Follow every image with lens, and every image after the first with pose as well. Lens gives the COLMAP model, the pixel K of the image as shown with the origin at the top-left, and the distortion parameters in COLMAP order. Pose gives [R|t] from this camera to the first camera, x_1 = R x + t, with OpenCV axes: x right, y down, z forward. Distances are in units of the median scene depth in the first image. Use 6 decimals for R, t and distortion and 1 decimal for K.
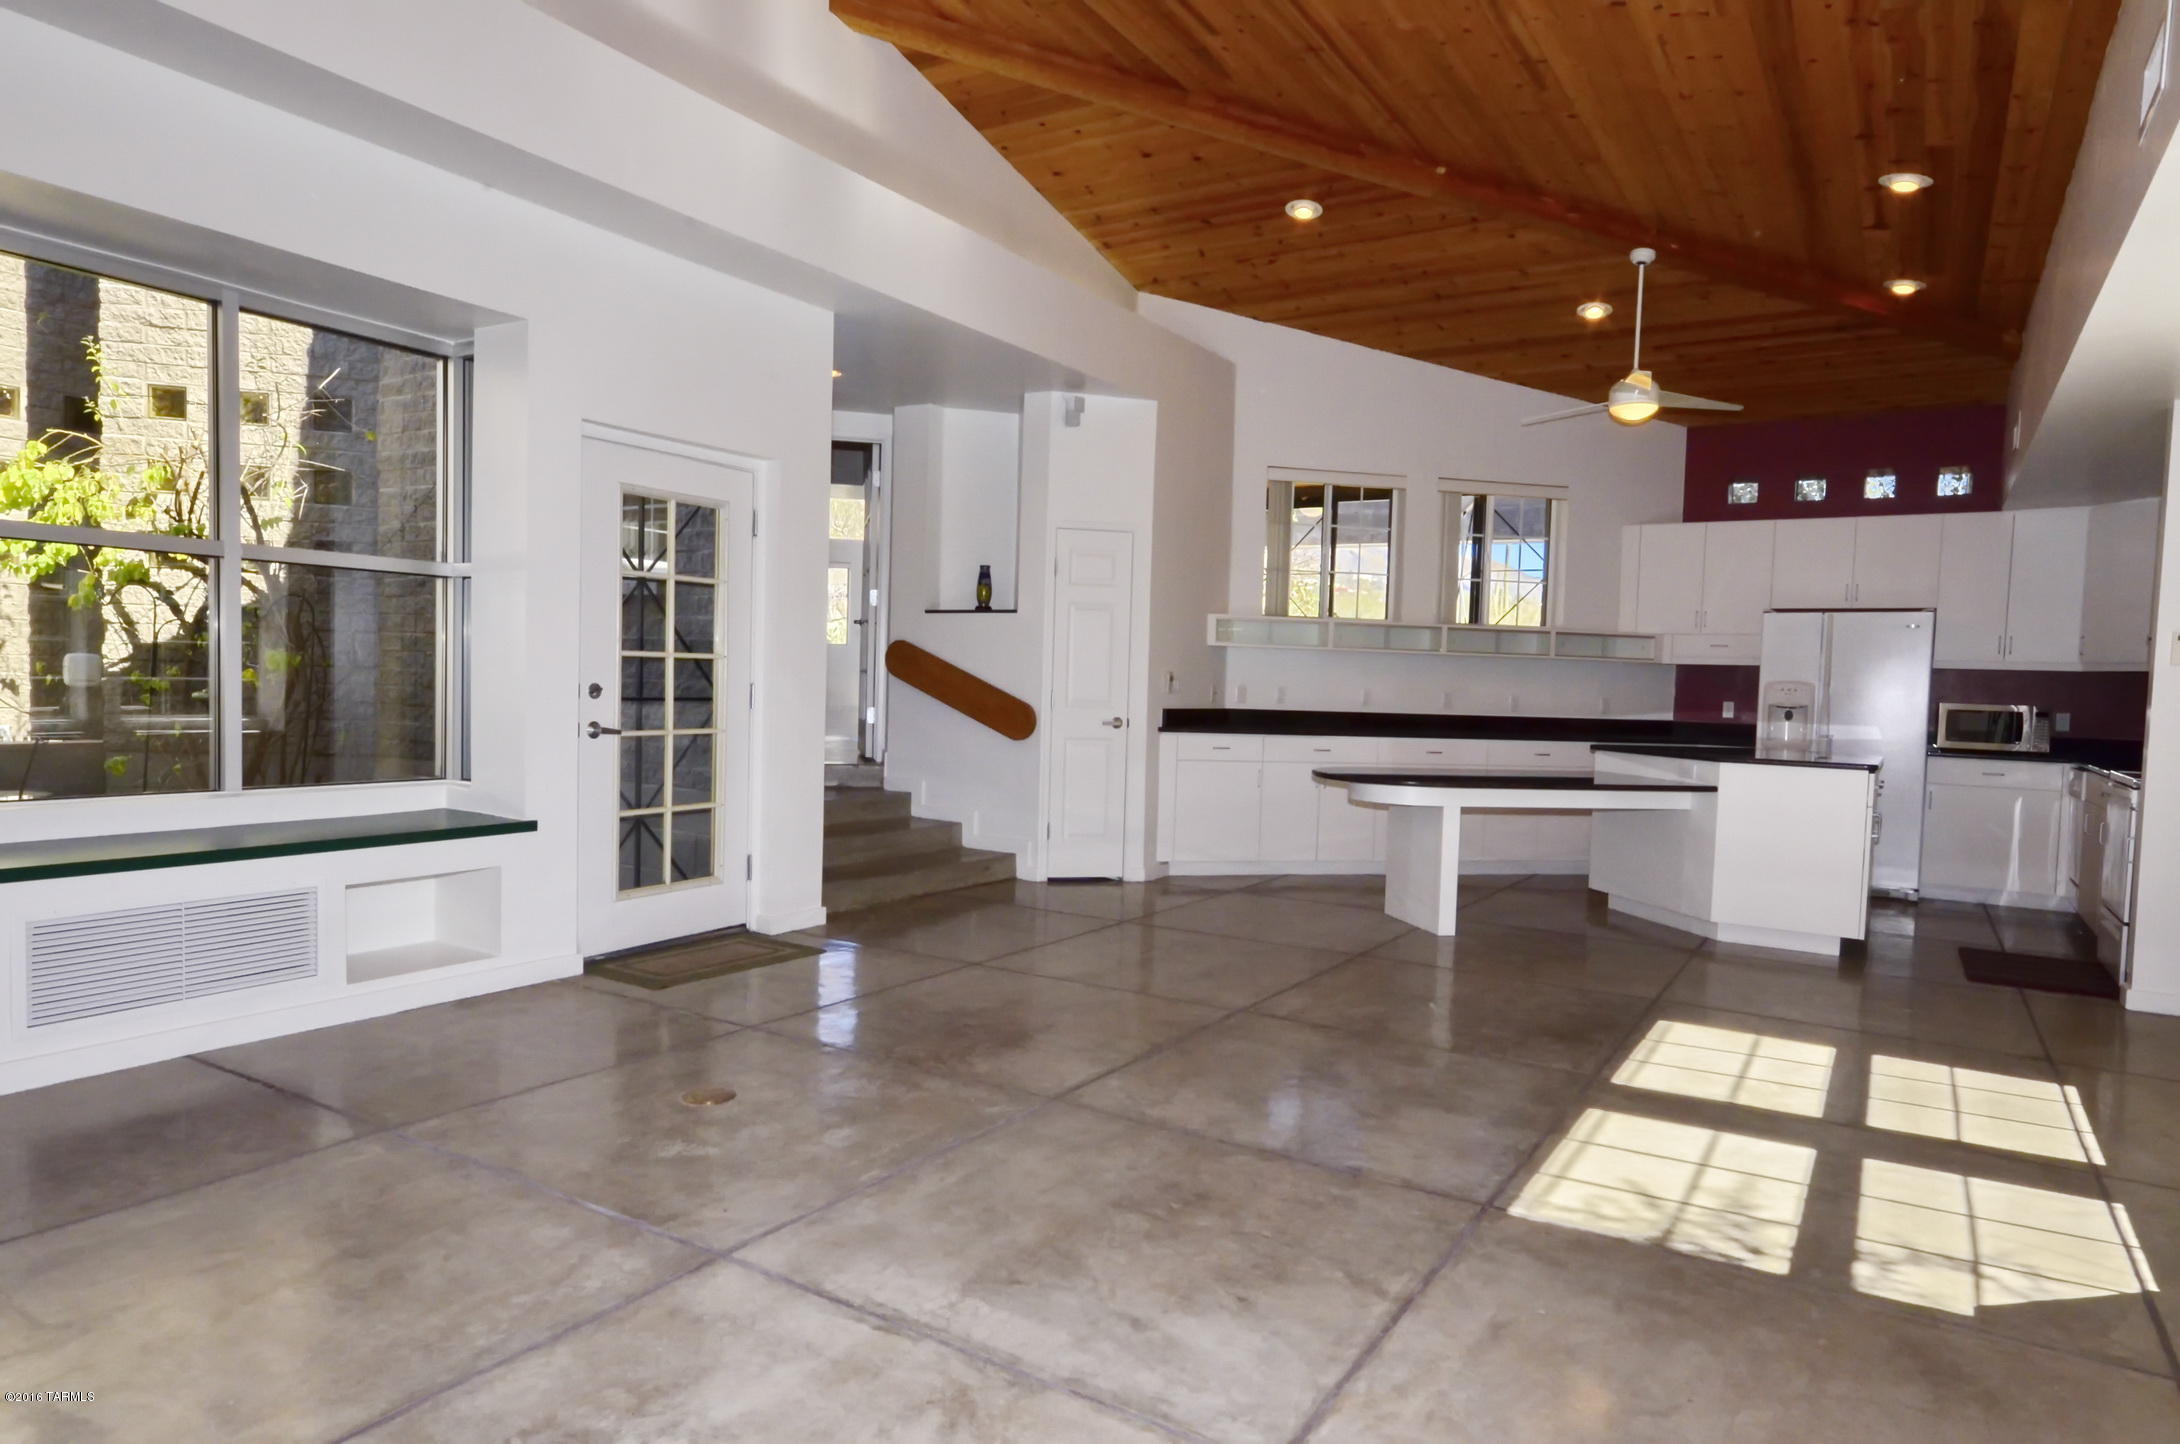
lens RADIAL K [[1274.7, 0, 1094.2], [0, 1274.7, 734.5], [0, 0, 1]] dist [0.011347, 0.001208]
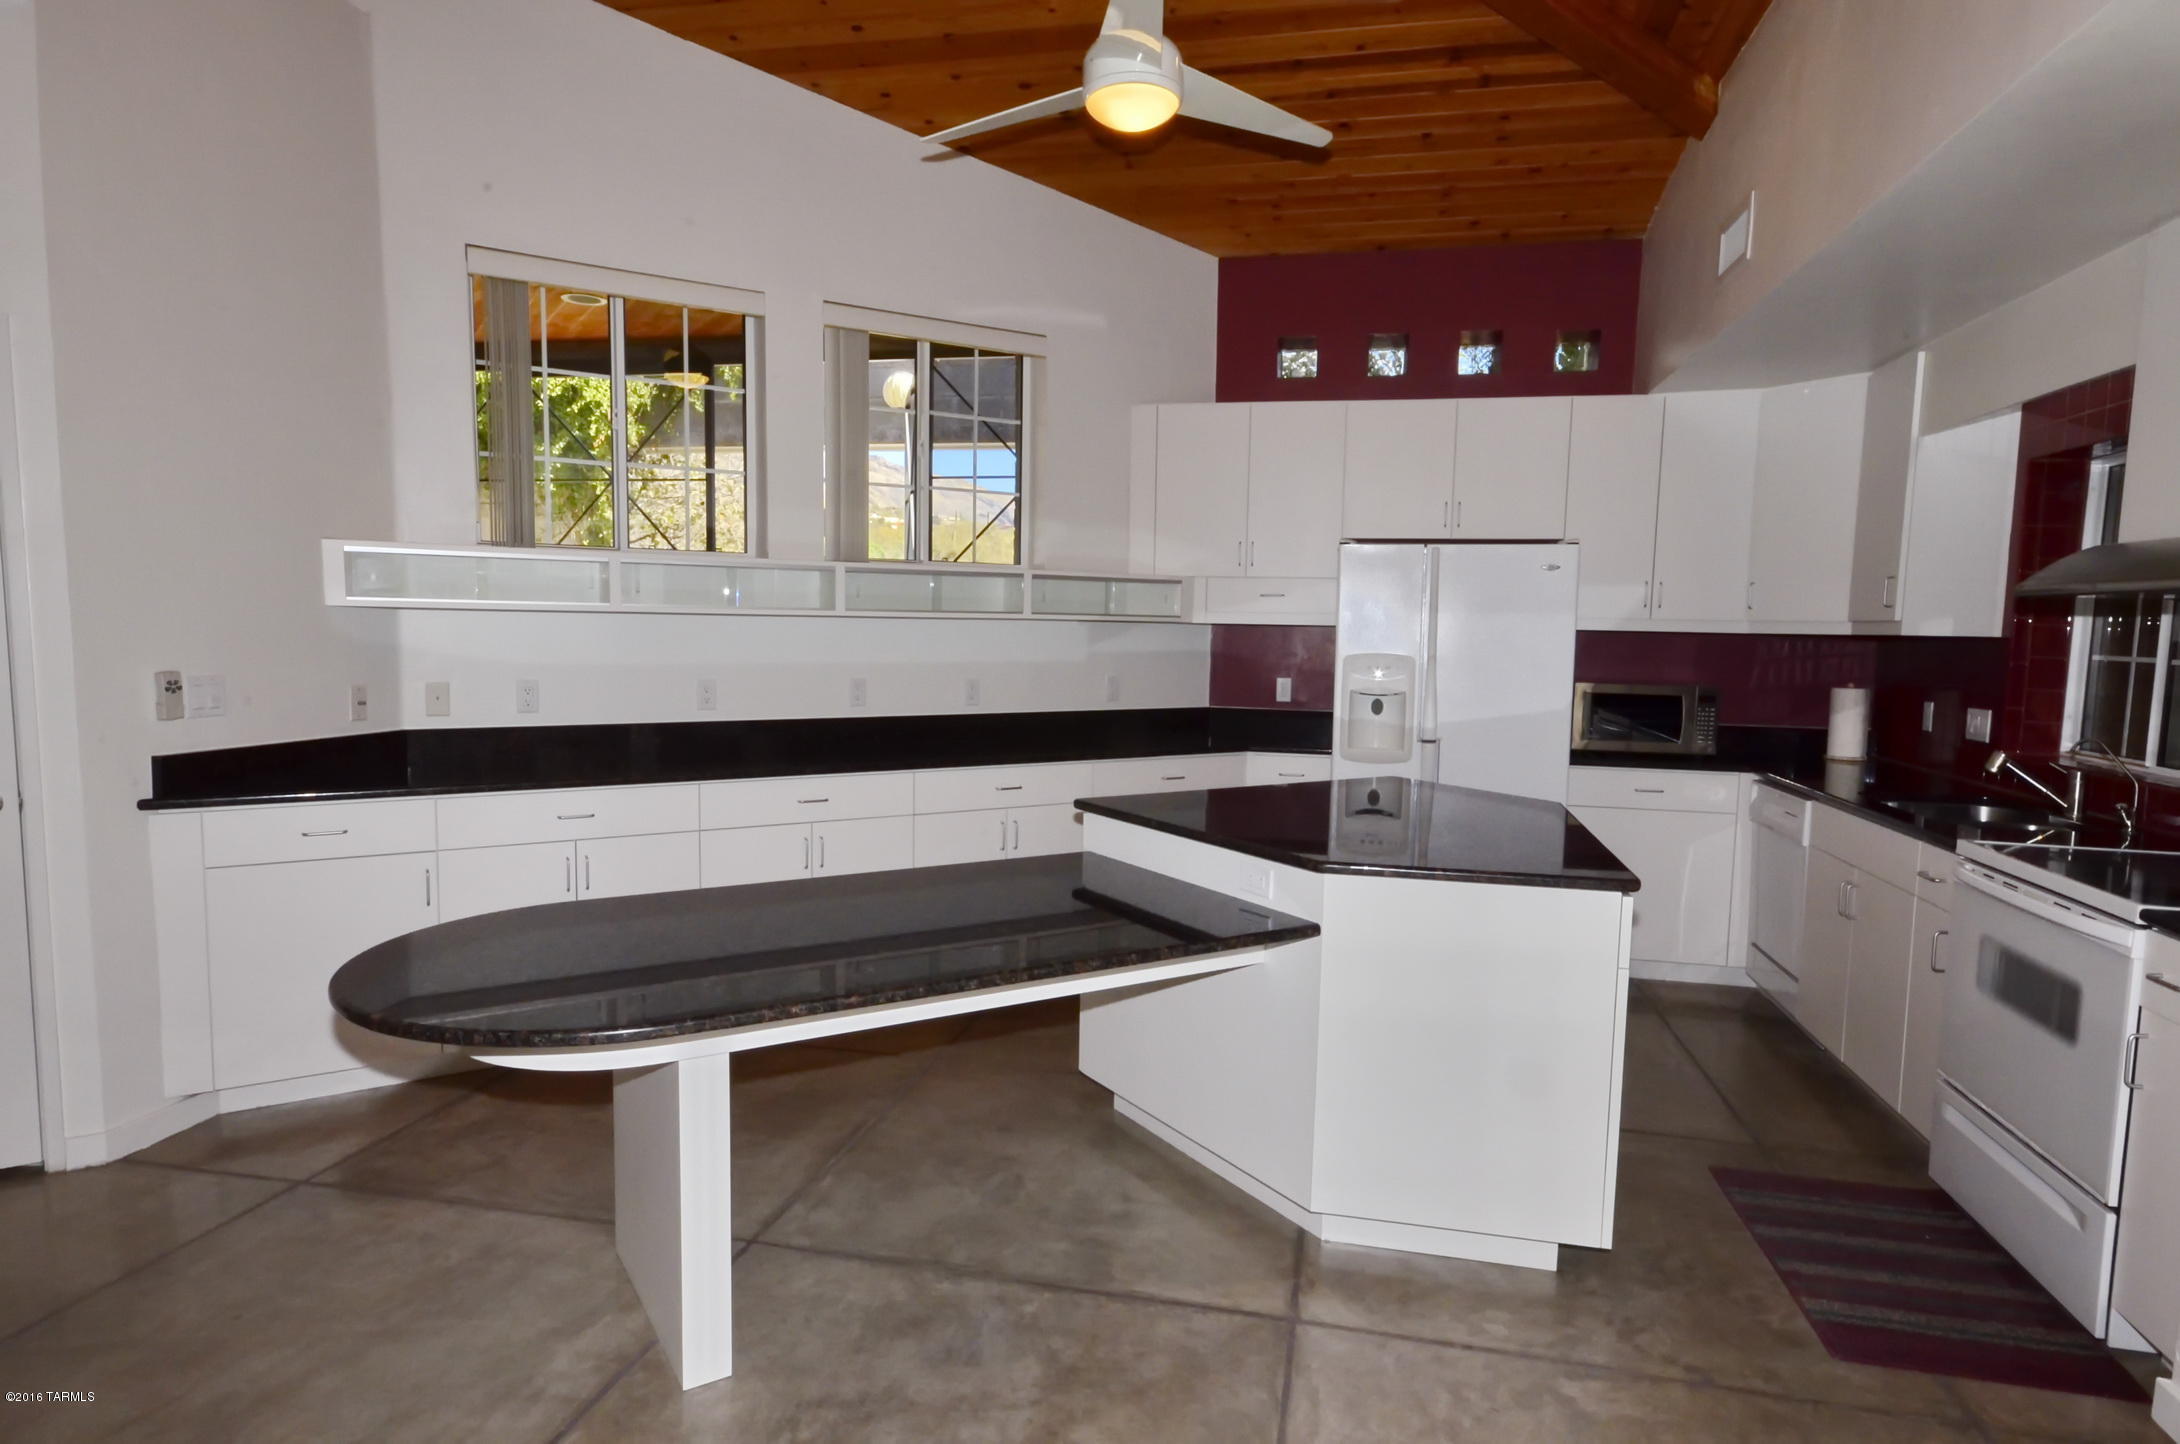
lens RADIAL K [[1274.7, 0, 1090.0], [0, 1274.7, 726.4], [0, 0, 1]] dist [0.011347, 0.001208]
pose [[0.941768, -0.043335, 0.333459, 0.190847], [0.027570, 0.998273, 0.051868, -0.040060], [-0.335131, -0.039654, 0.941337, 0.437341]]
